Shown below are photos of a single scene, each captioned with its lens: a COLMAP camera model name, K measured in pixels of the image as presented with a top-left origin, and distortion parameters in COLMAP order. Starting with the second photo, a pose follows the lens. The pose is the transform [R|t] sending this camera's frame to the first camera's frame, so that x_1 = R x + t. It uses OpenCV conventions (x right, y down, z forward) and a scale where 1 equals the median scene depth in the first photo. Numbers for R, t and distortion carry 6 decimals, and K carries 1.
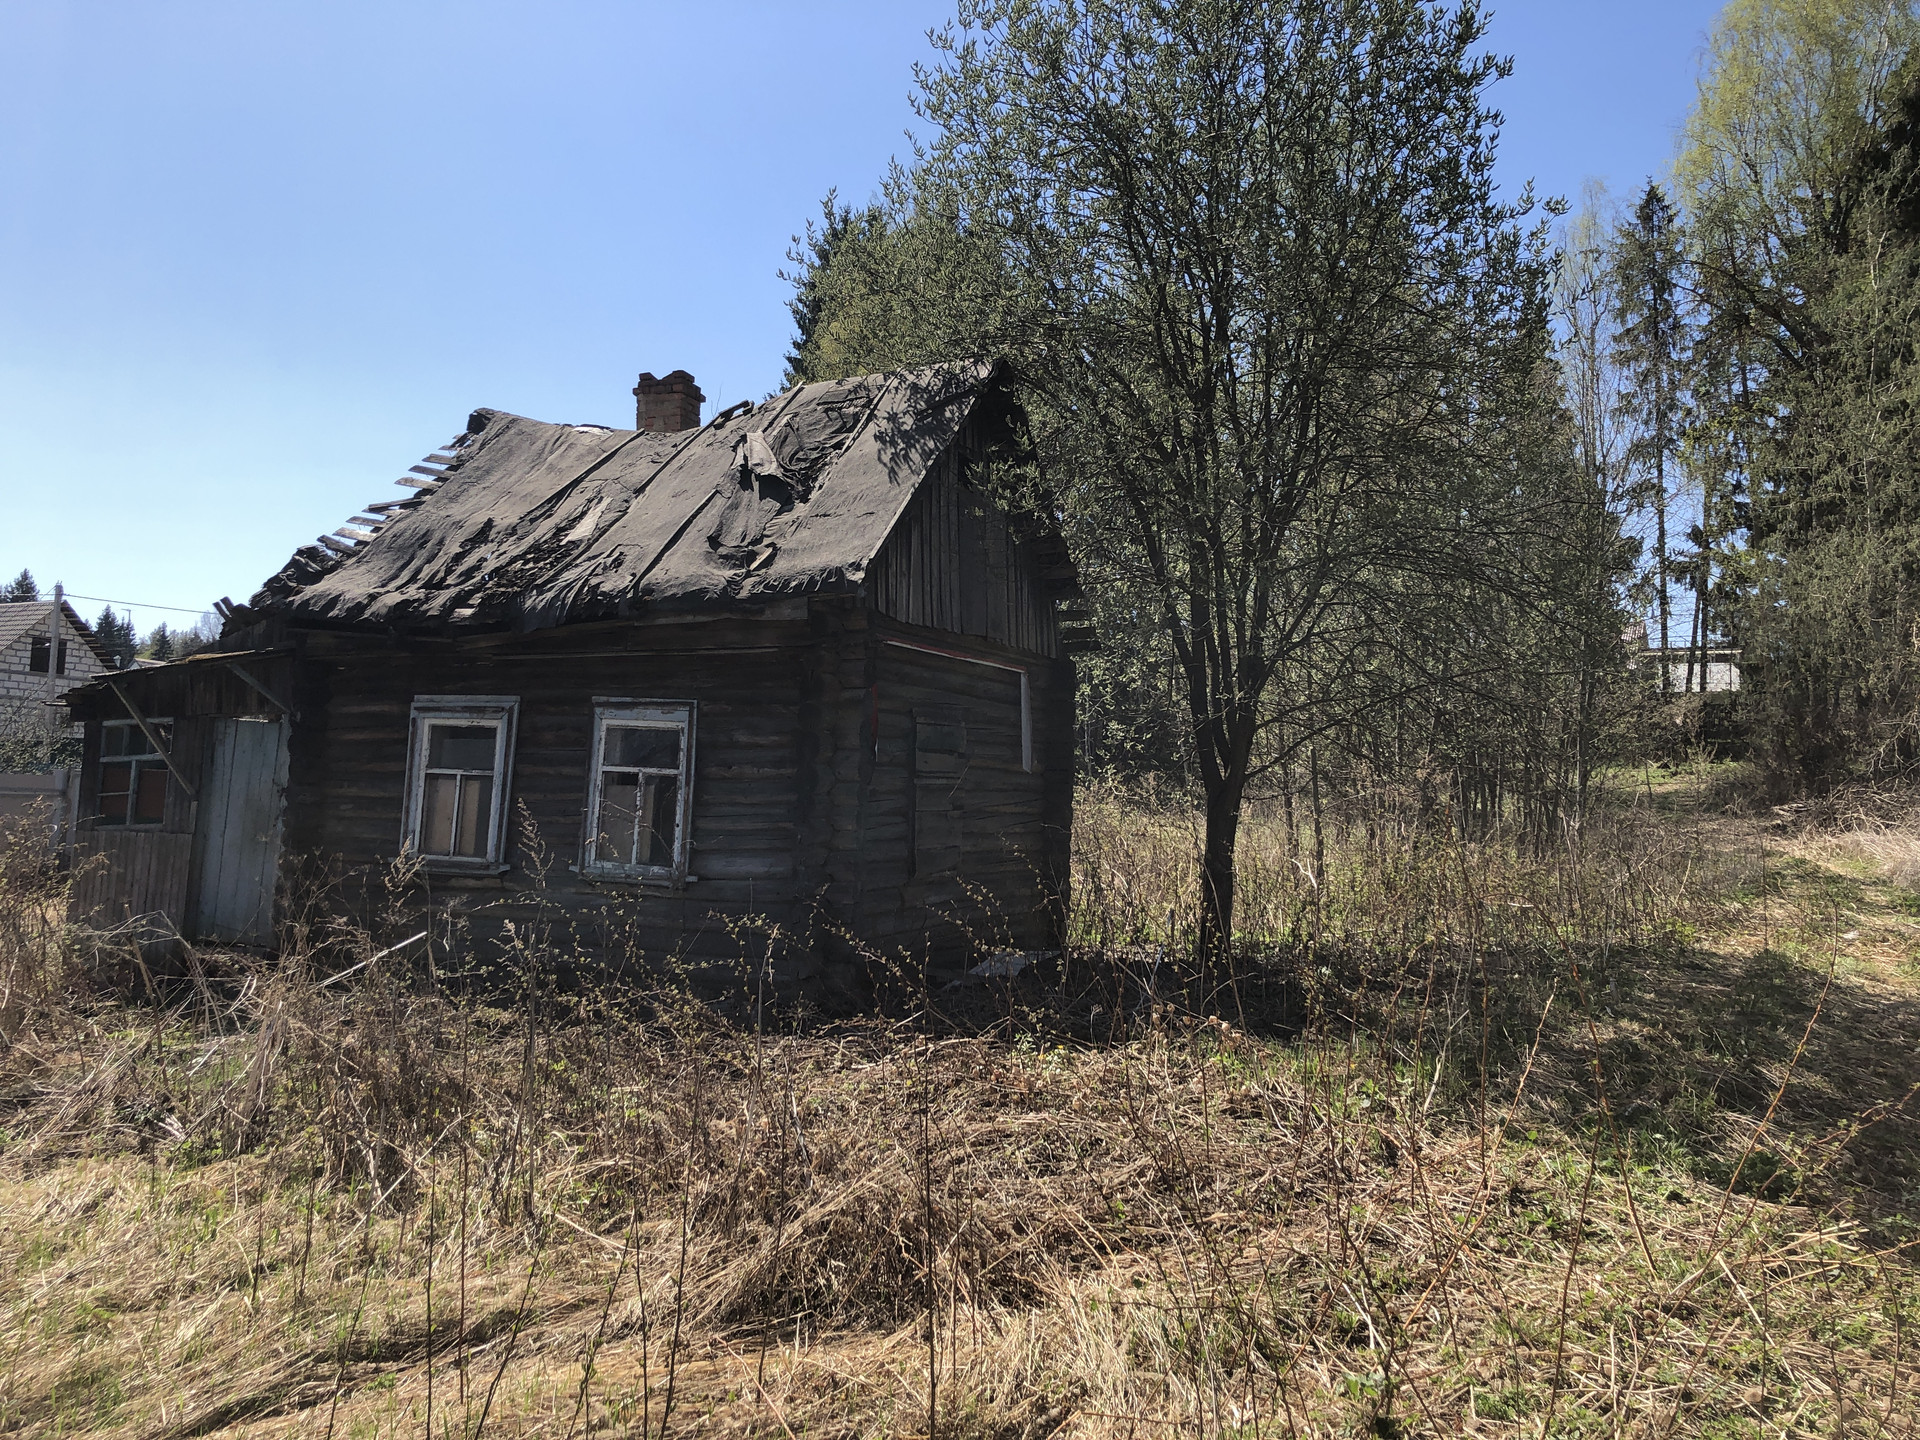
lens RADIAL K [[1582.0, 0, 974.8], [0, 1582.0, 707.3], [0, 0, 1]] dist [0.055340, -0.067473]
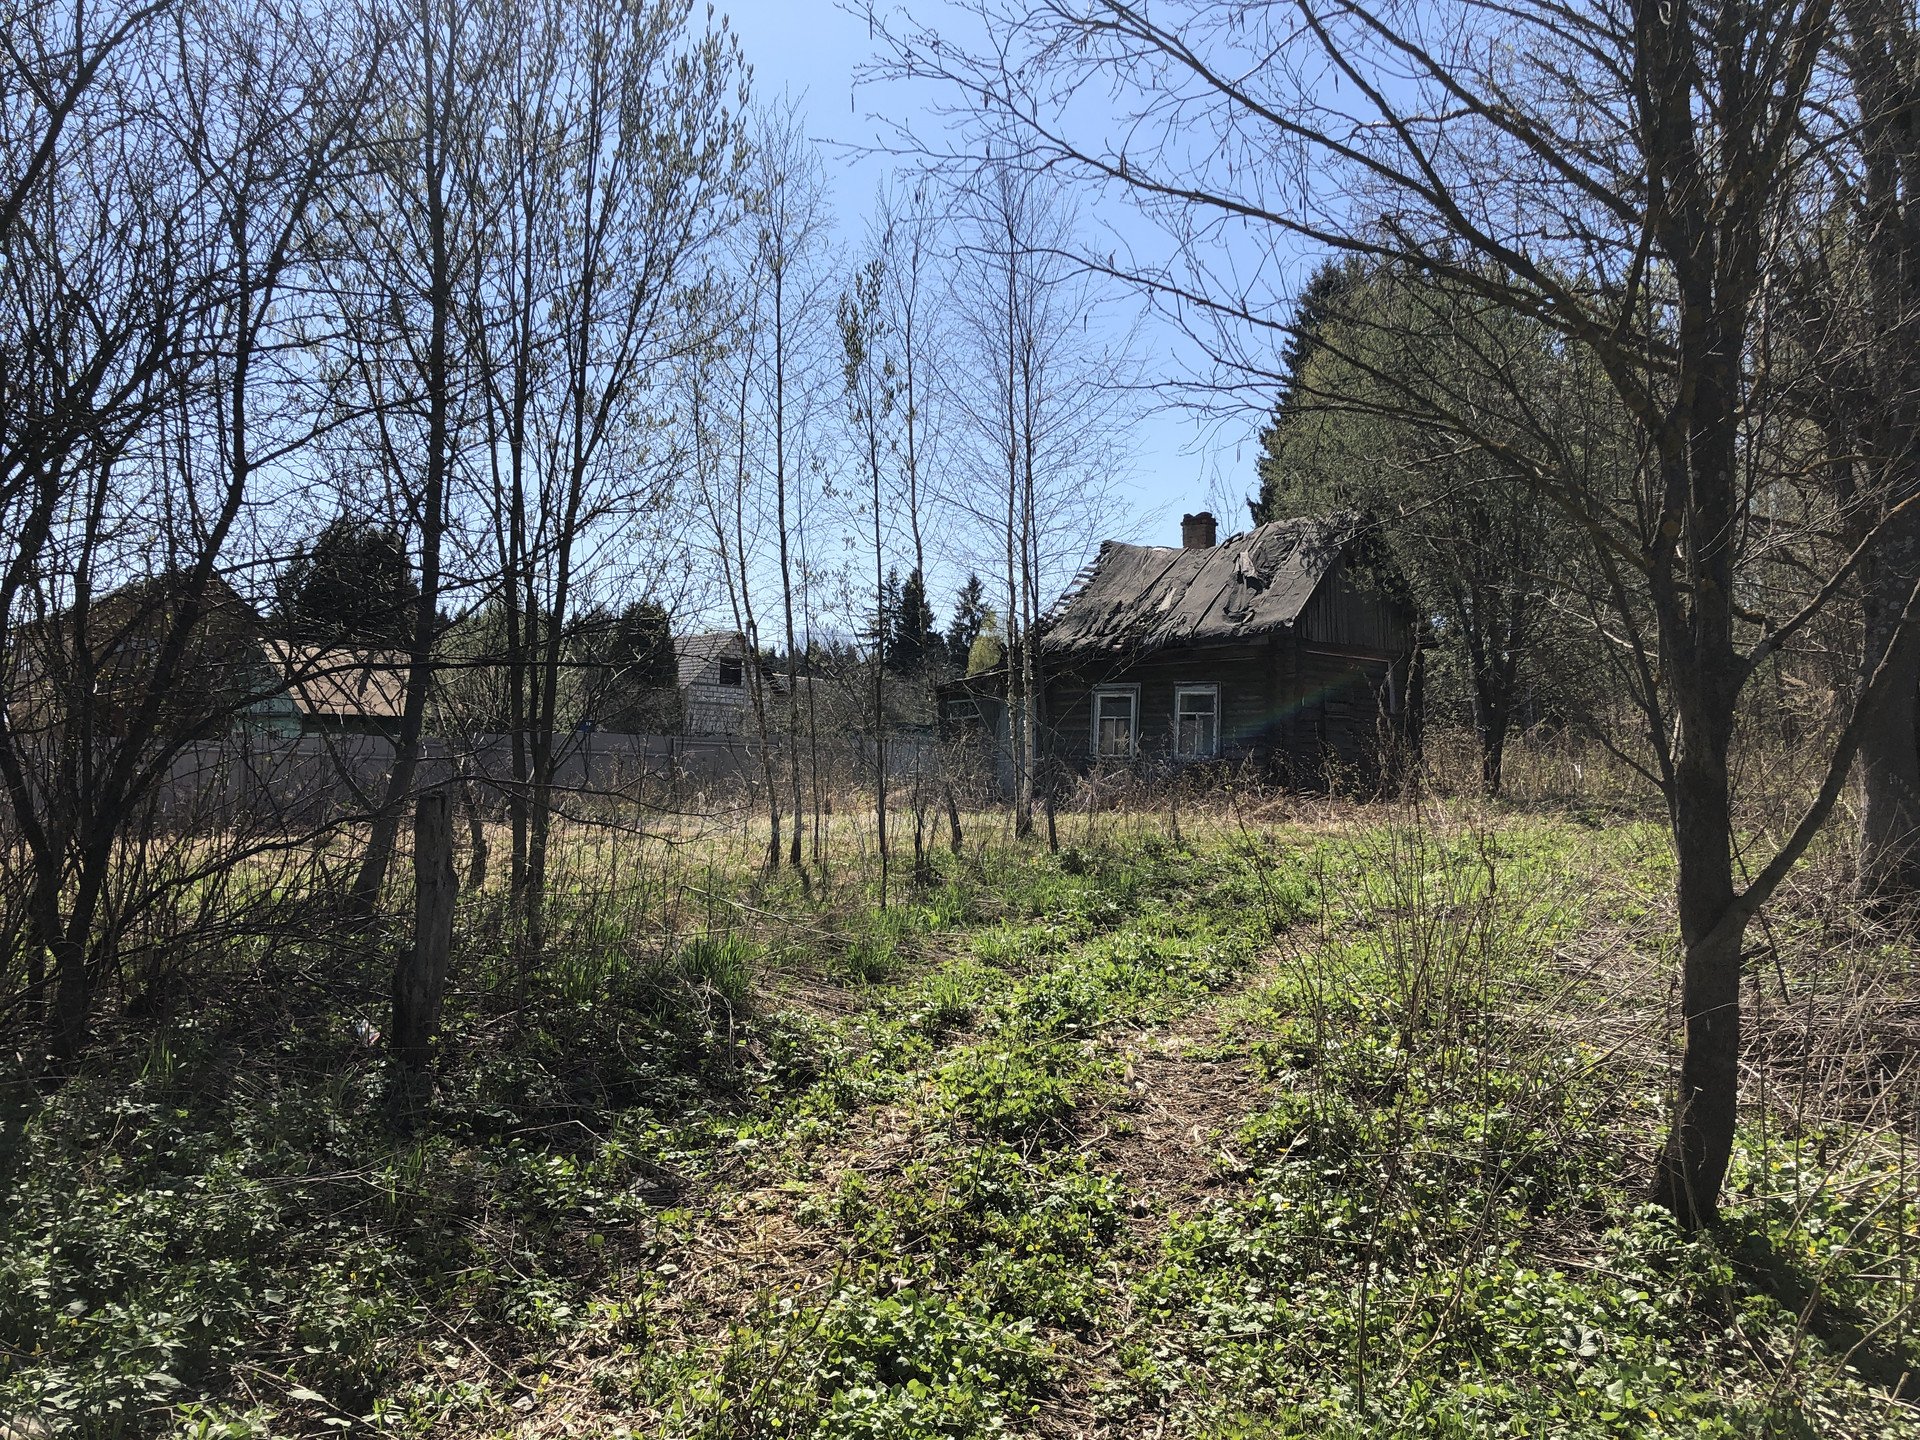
lens RADIAL K [[1565.5, 0, 954.2], [0, 1565.5, 723.5], [0, 0, 1]] dist [0.017298, 0.001343]
pose [[0.944819, -0.028746, -0.326330, 0.176115], [0.033555, 0.999395, 0.009115, 0.020592], [0.325871, -0.019562, 0.945212, -1.131881]]
